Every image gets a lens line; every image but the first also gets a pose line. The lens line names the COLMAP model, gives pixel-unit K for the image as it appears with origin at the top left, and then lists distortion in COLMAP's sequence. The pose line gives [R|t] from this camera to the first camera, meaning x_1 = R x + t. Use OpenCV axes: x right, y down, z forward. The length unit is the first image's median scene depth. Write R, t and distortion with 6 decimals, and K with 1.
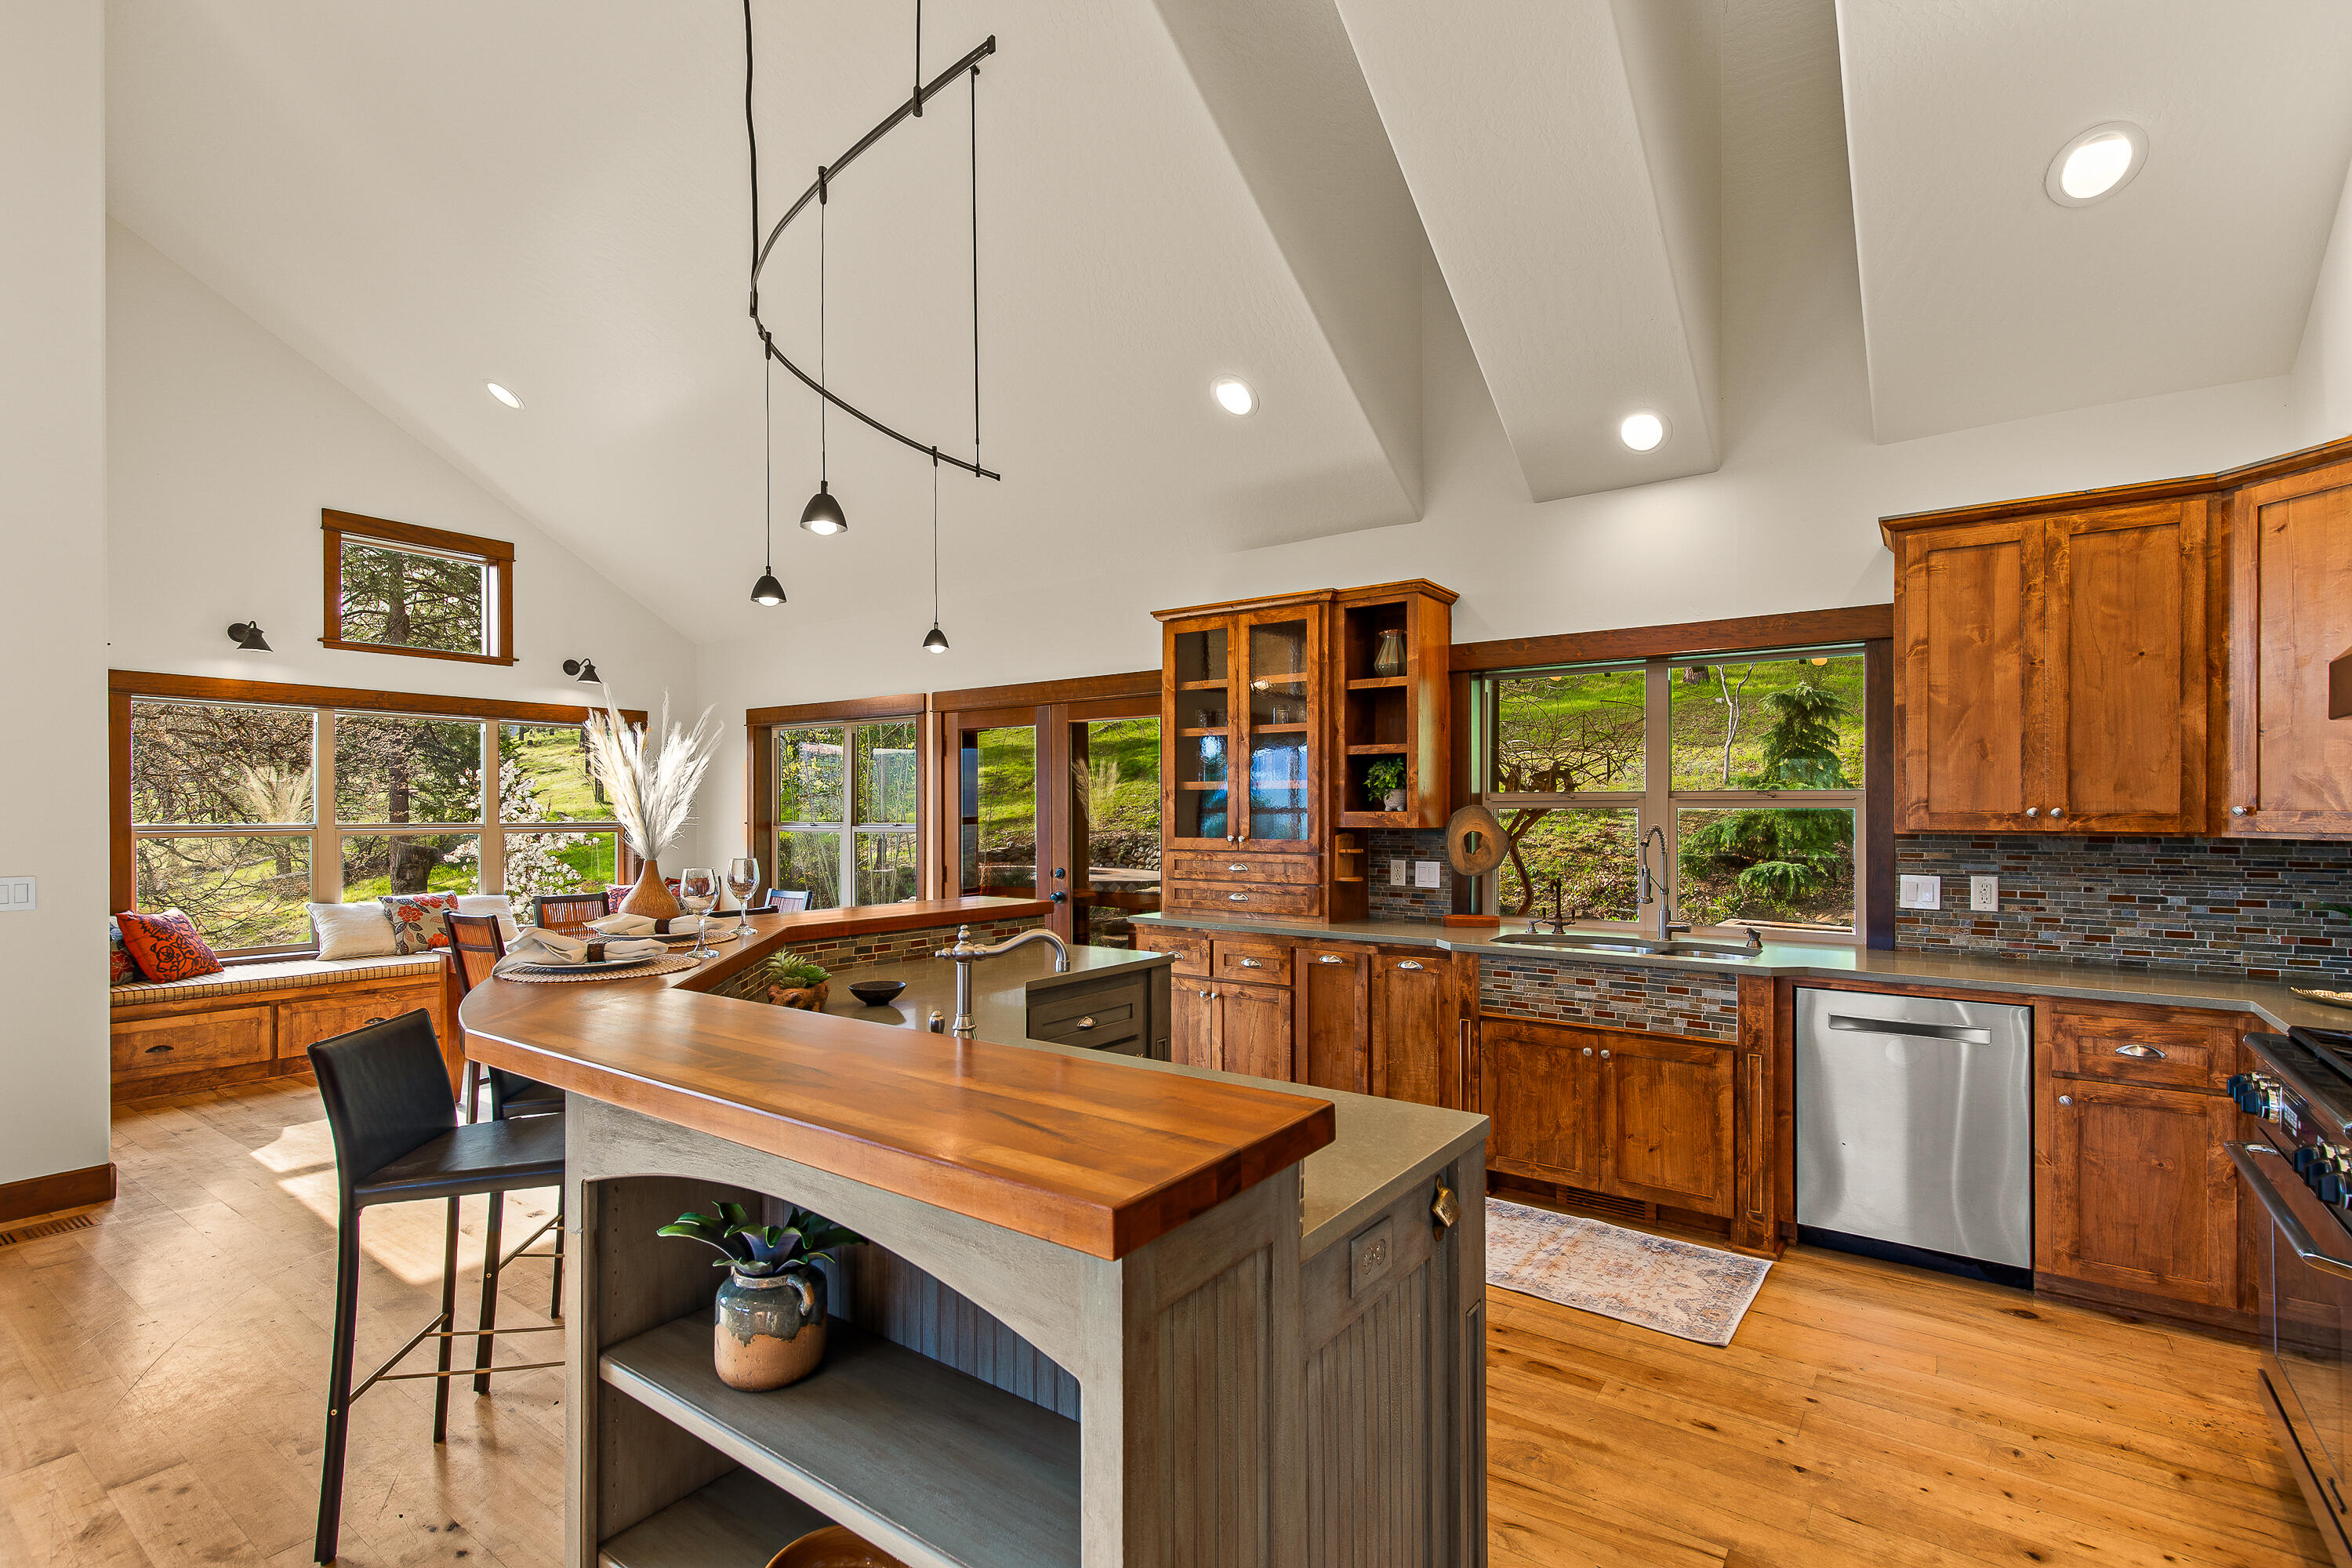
lens RADIAL K [[1075.1, 0, 1180.5], [0, 1075.1, 802.6], [0, 0, 1]] dist [0.005771, -0.001023]
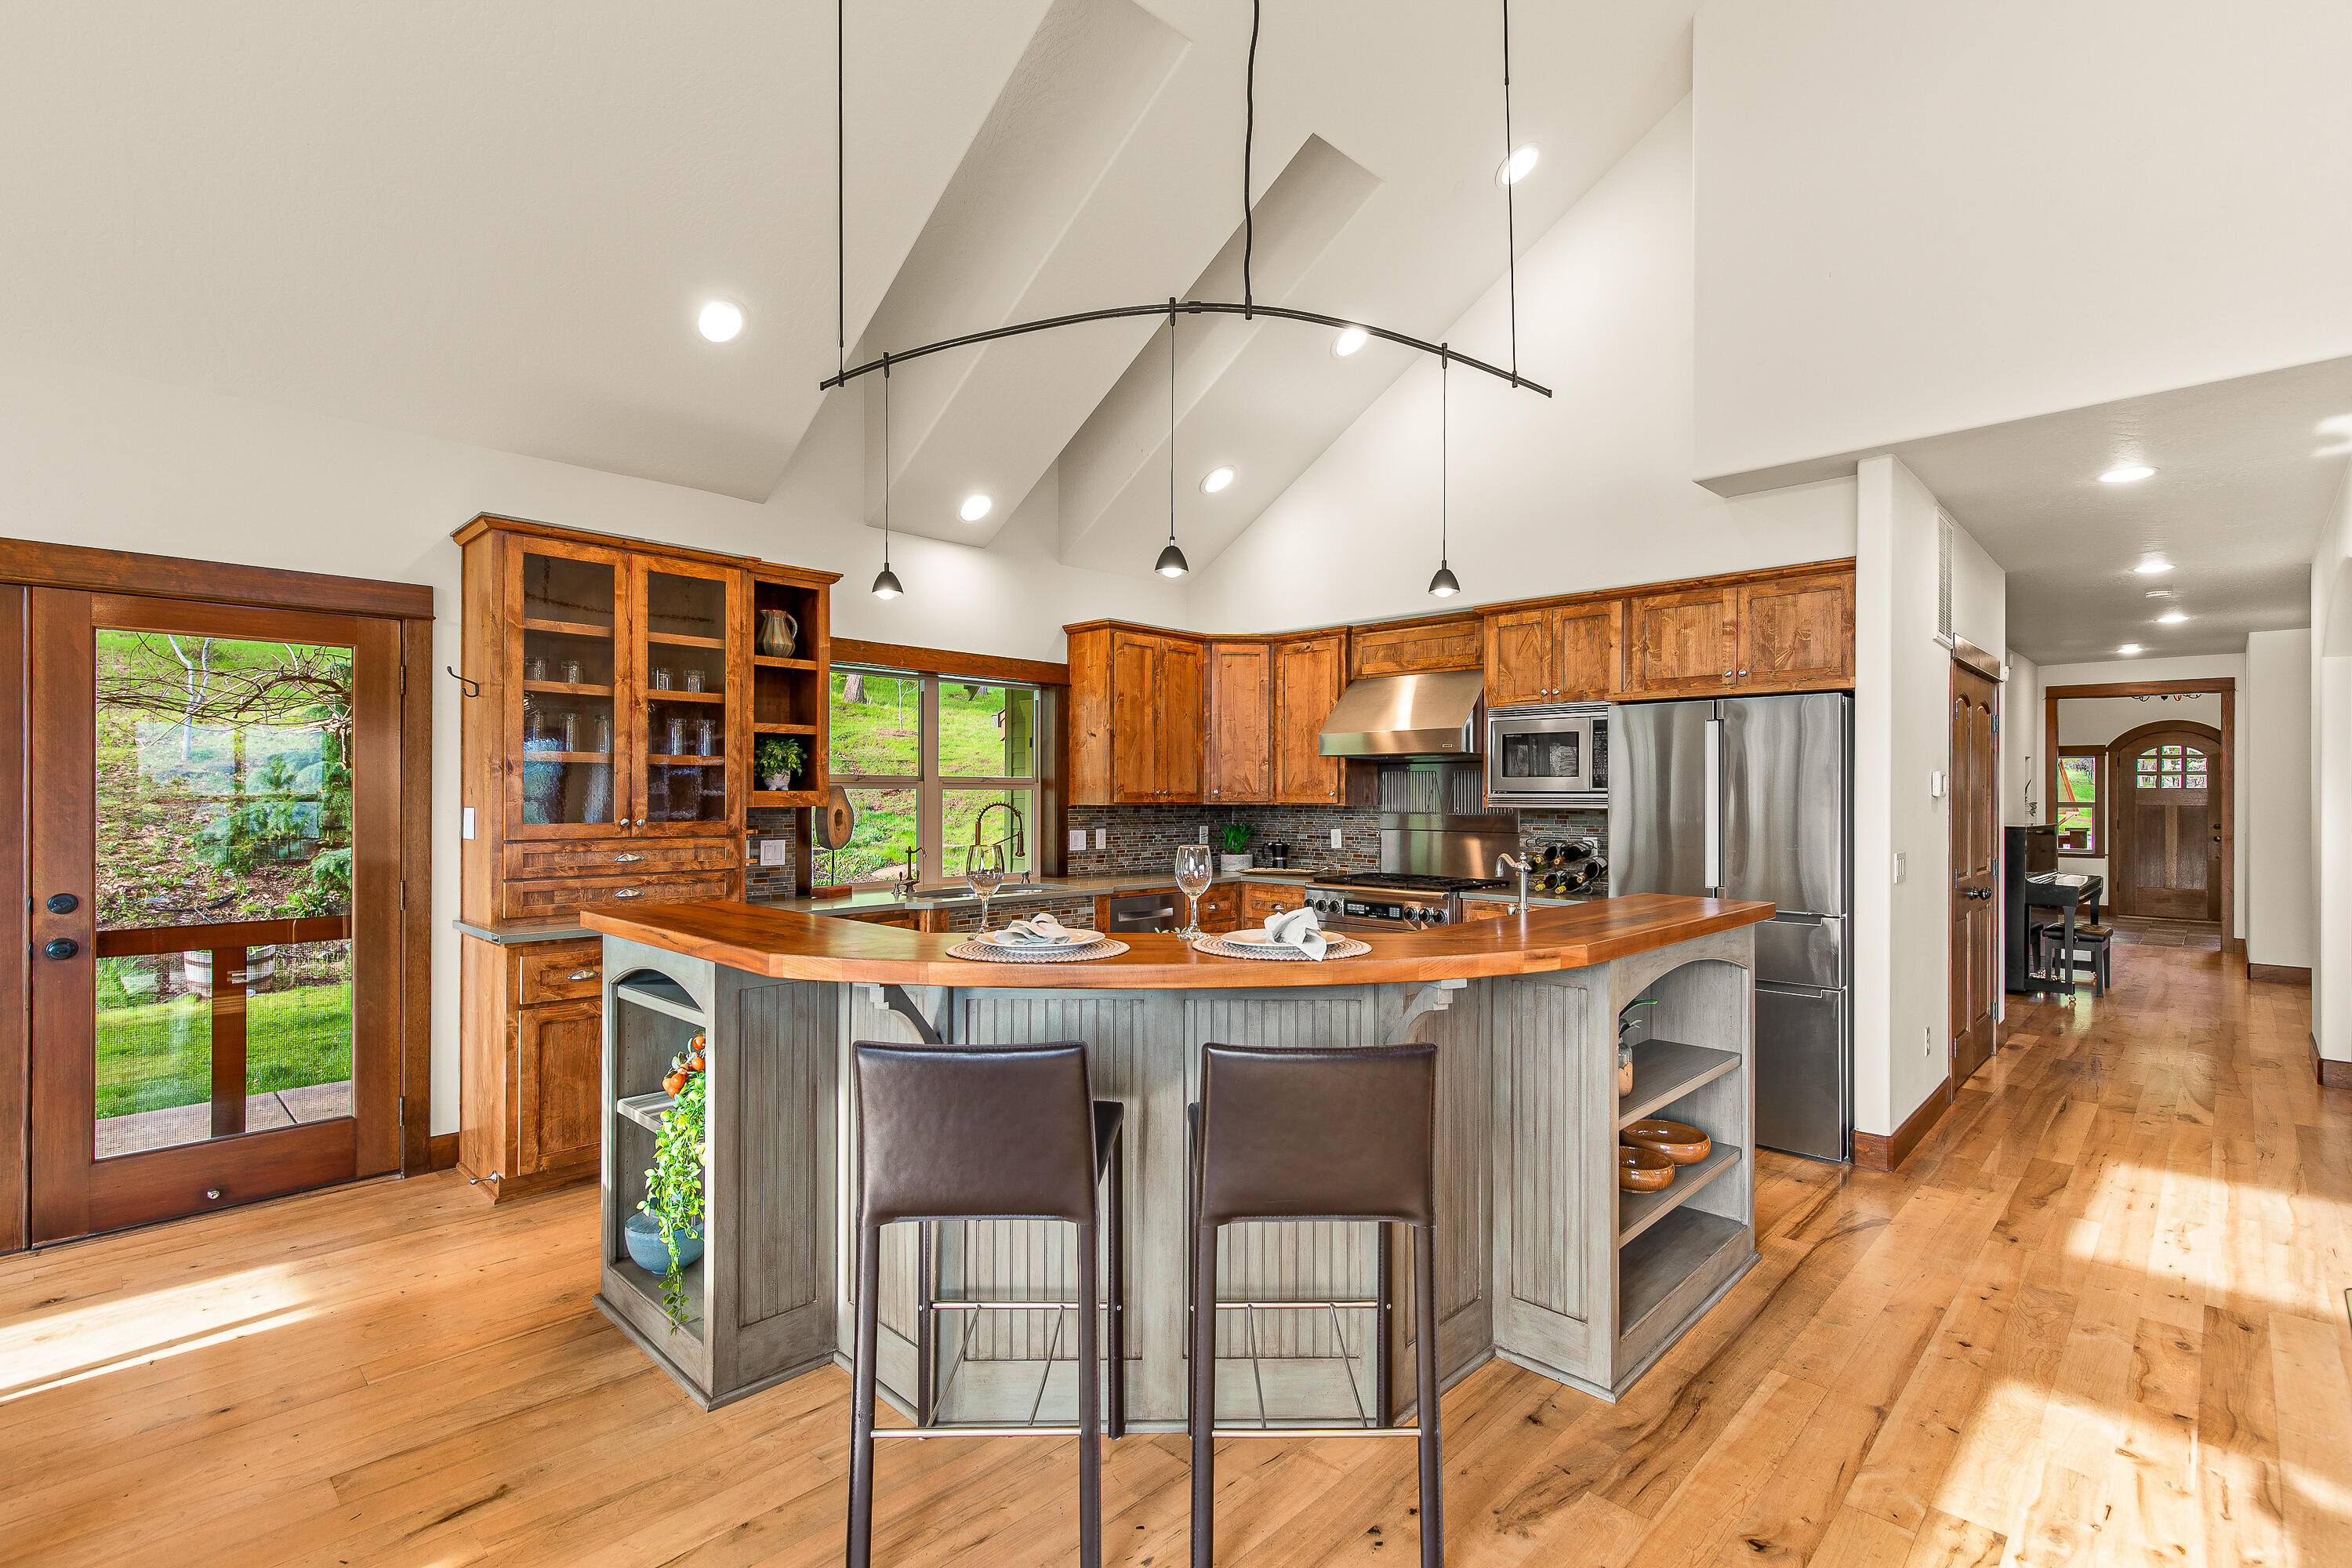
lens RADIAL K [[1075.1, 0, 1176.6], [0, 1075.1, 788.9], [0, 0, 1]] dist [0.005771, -0.001023]
pose [[0.143586, 0.006070, 0.989619, -0.737048], [-0.009460, 0.999944, -0.004760, 0.007847], [-0.989593, -0.008678, 0.143636, 0.478705]]
